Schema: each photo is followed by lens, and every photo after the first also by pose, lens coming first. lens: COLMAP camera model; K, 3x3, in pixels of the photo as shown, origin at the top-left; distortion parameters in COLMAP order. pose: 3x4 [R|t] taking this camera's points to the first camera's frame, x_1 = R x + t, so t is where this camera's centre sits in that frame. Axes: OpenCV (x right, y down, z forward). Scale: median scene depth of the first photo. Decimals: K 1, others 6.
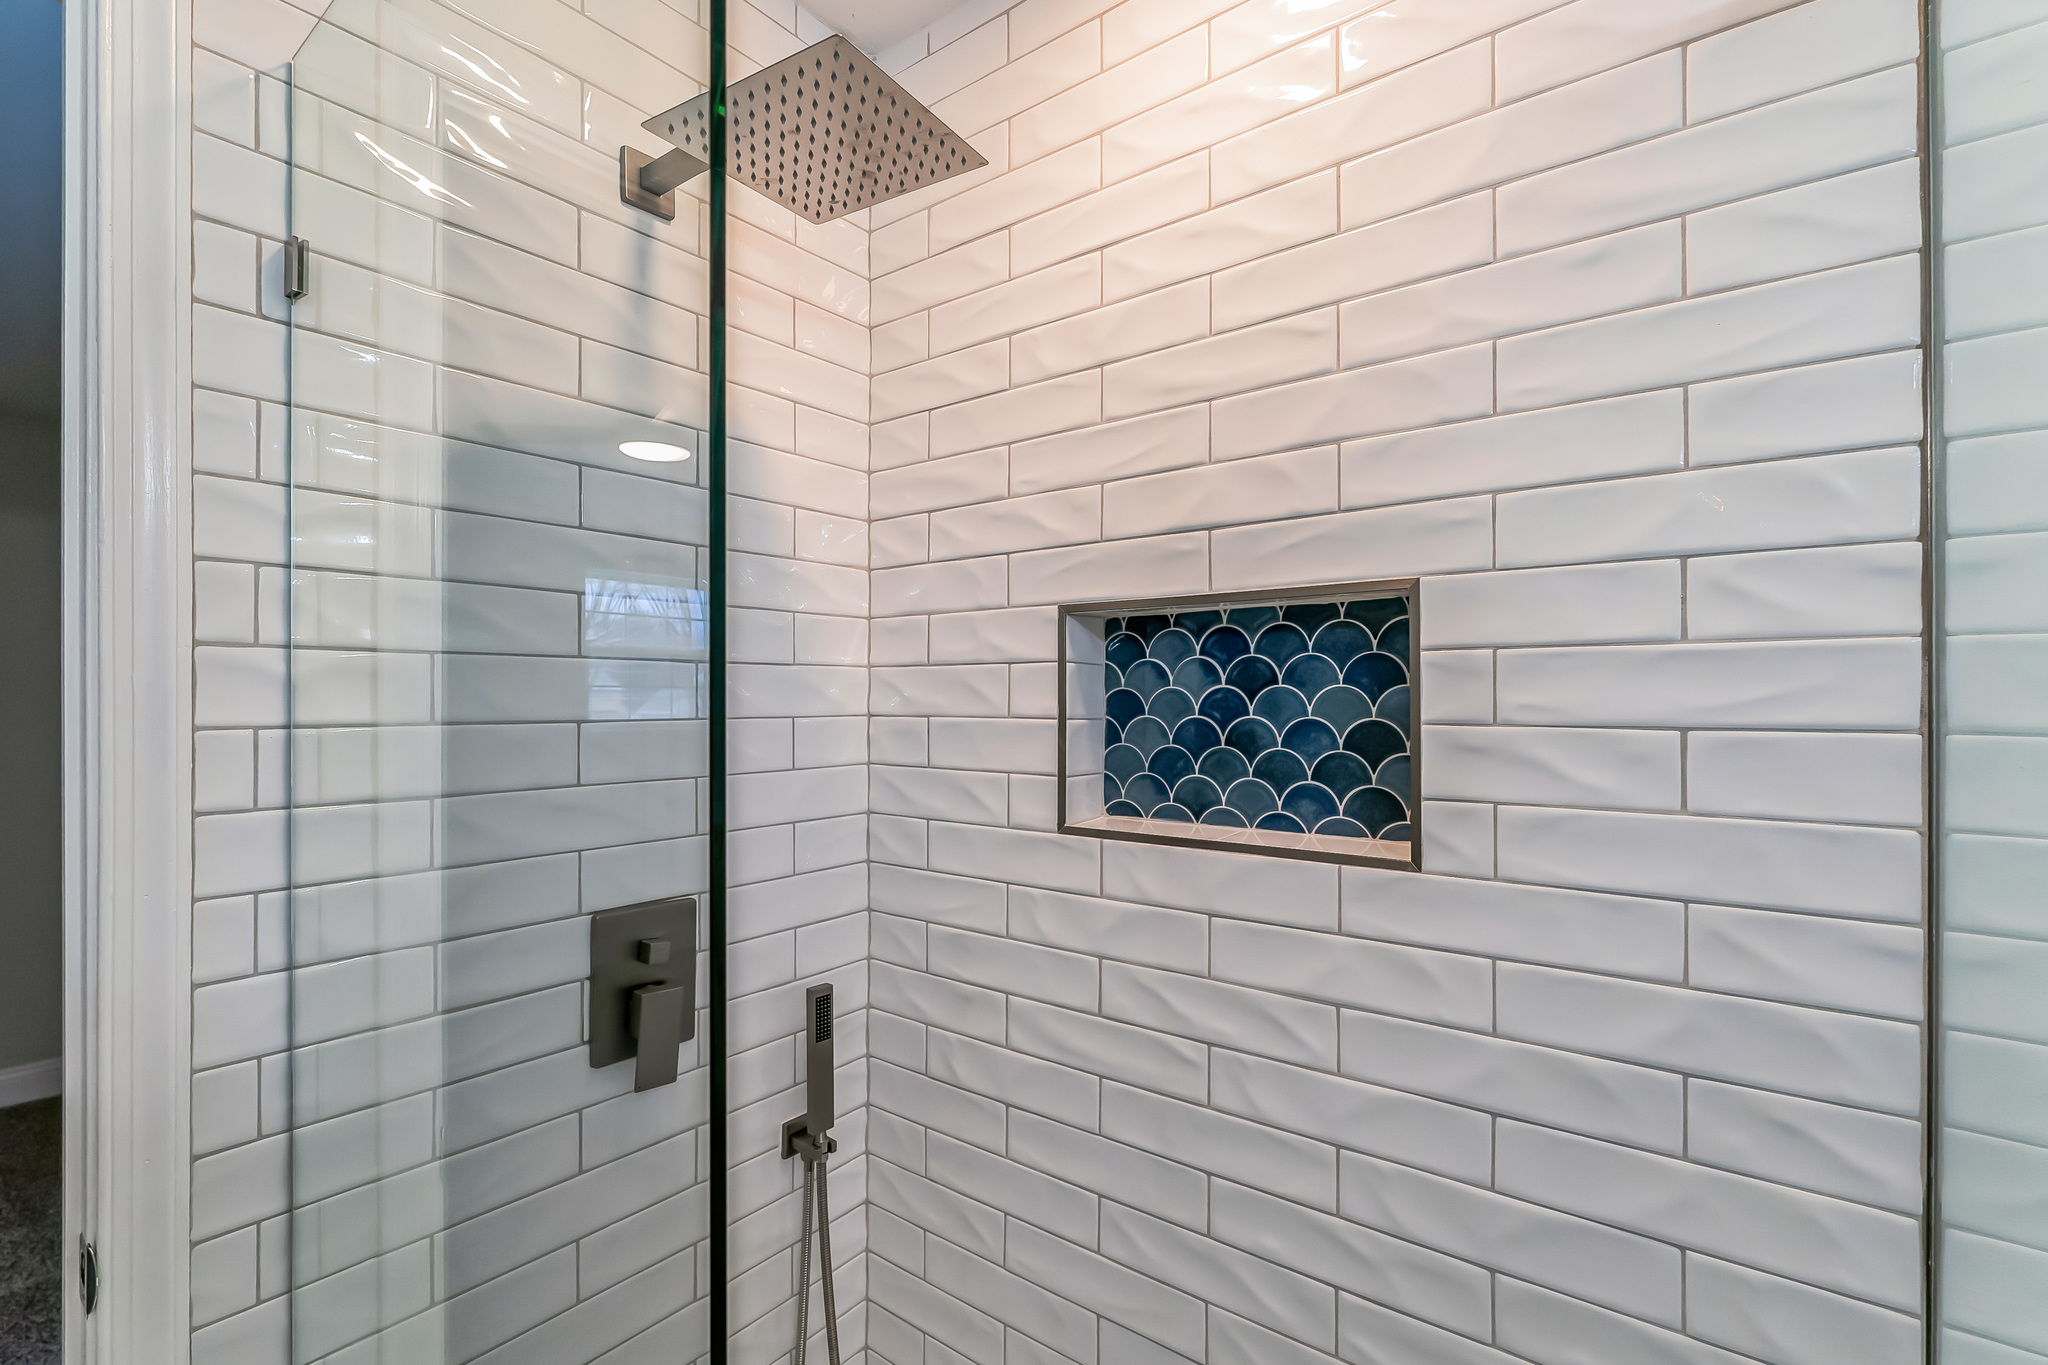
lens RADIAL K [[920.2, 0, 1027.7], [0, 920.2, 685.0], [0, 0, 1]] dist [-0.000236, 0.000812]
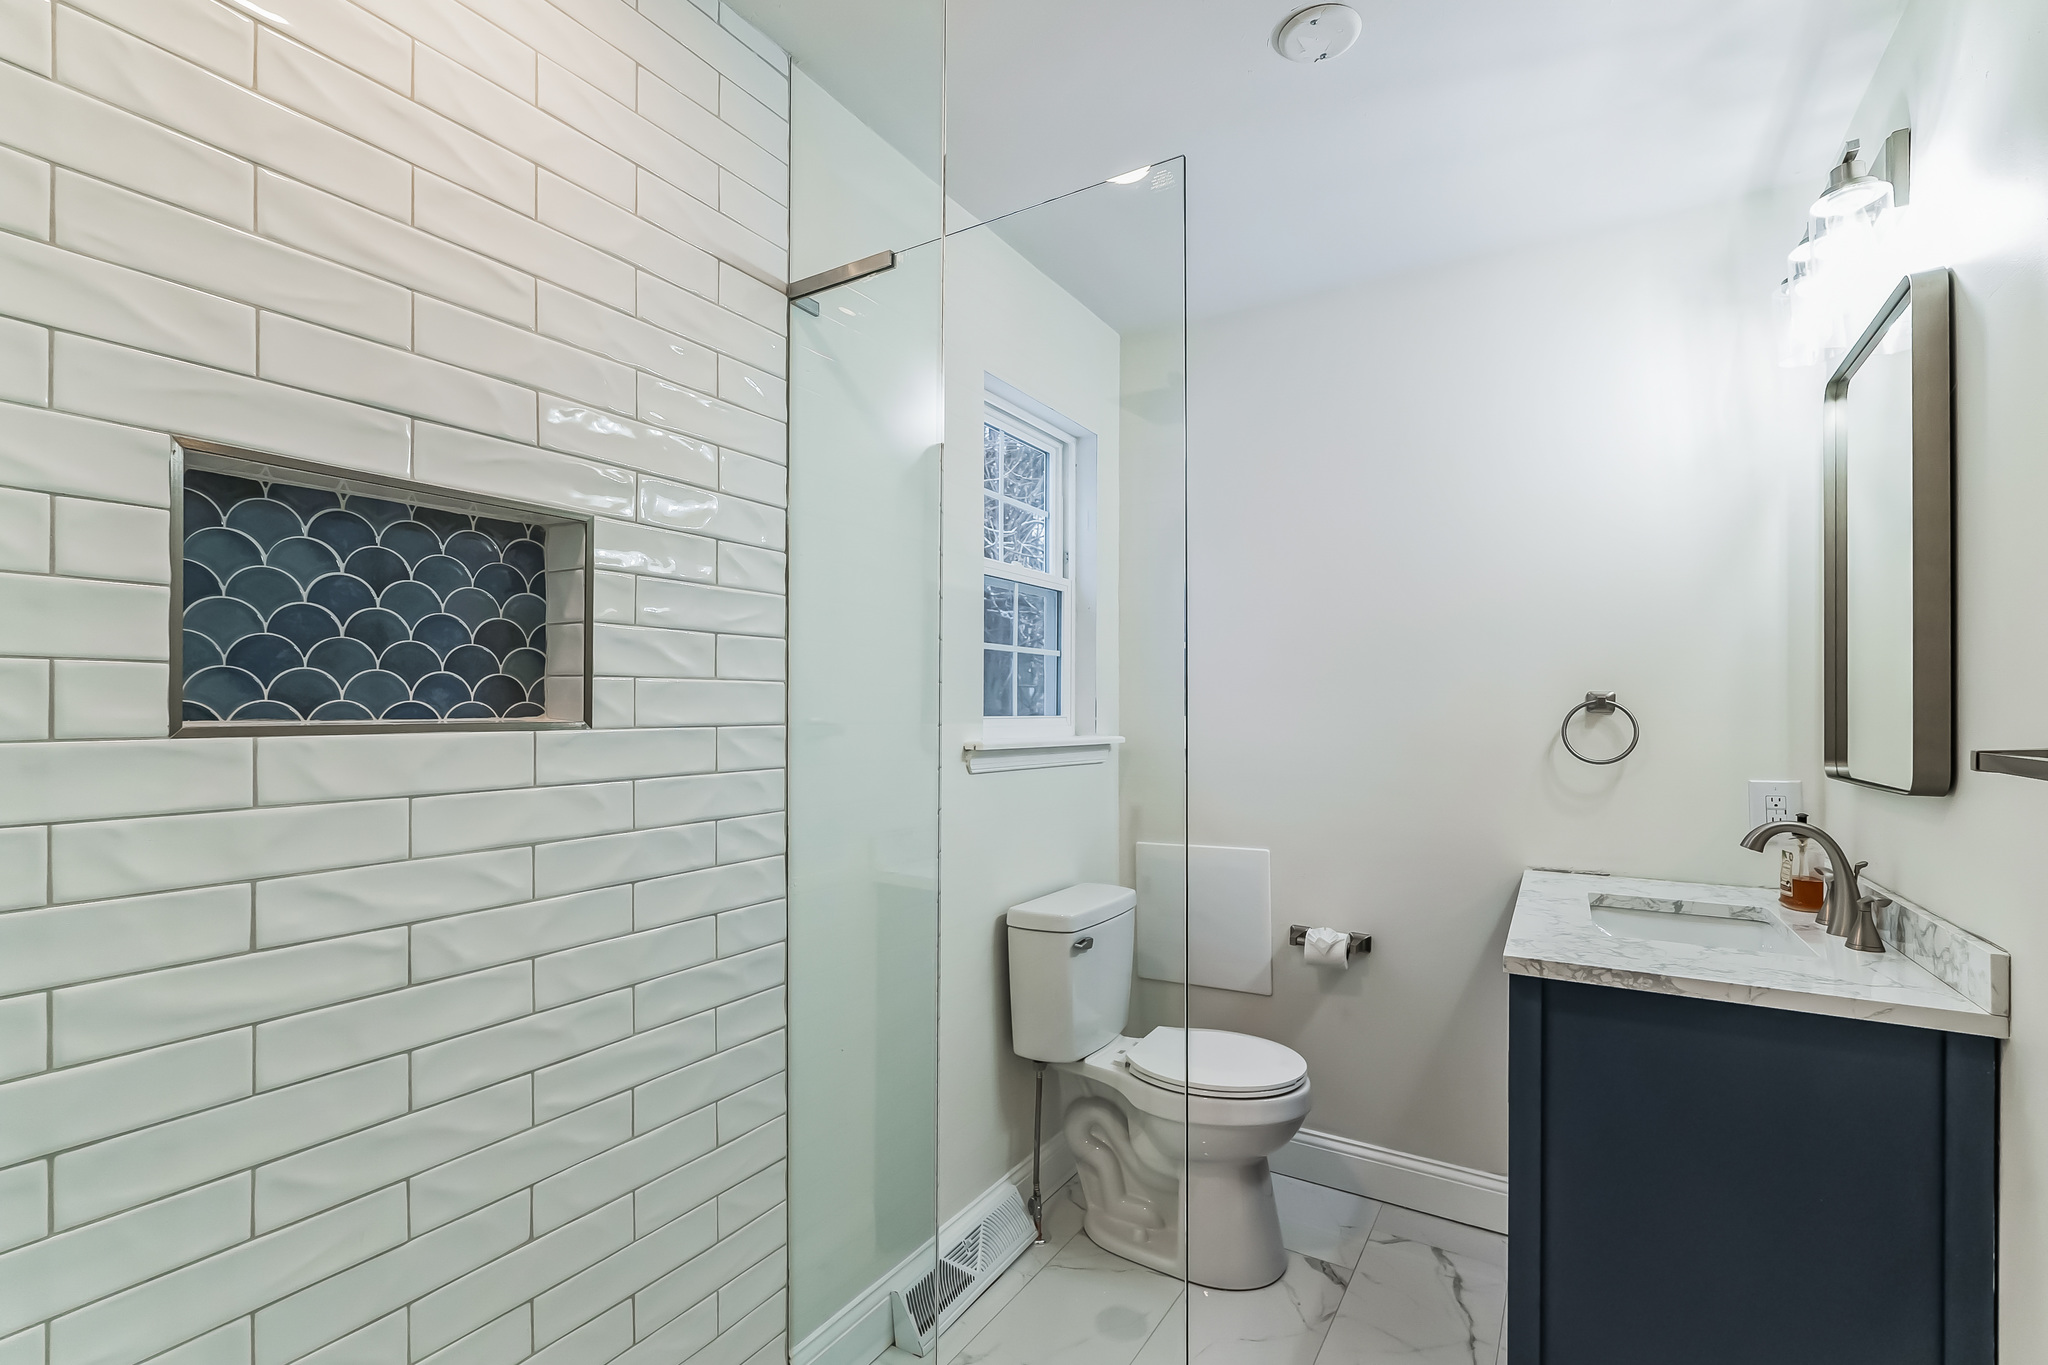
lens RADIAL K [[920.2, 0, 1024.8], [0, 920.2, 701.7], [0, 0, 1]] dist [-0.000236, 0.000812]
pose [[-0.102530, 0.005767, 0.994713, -0.863758], [-0.014264, 0.999872, -0.007267, 0.139520], [-0.994628, -0.014933, -0.102435, 0.421586]]
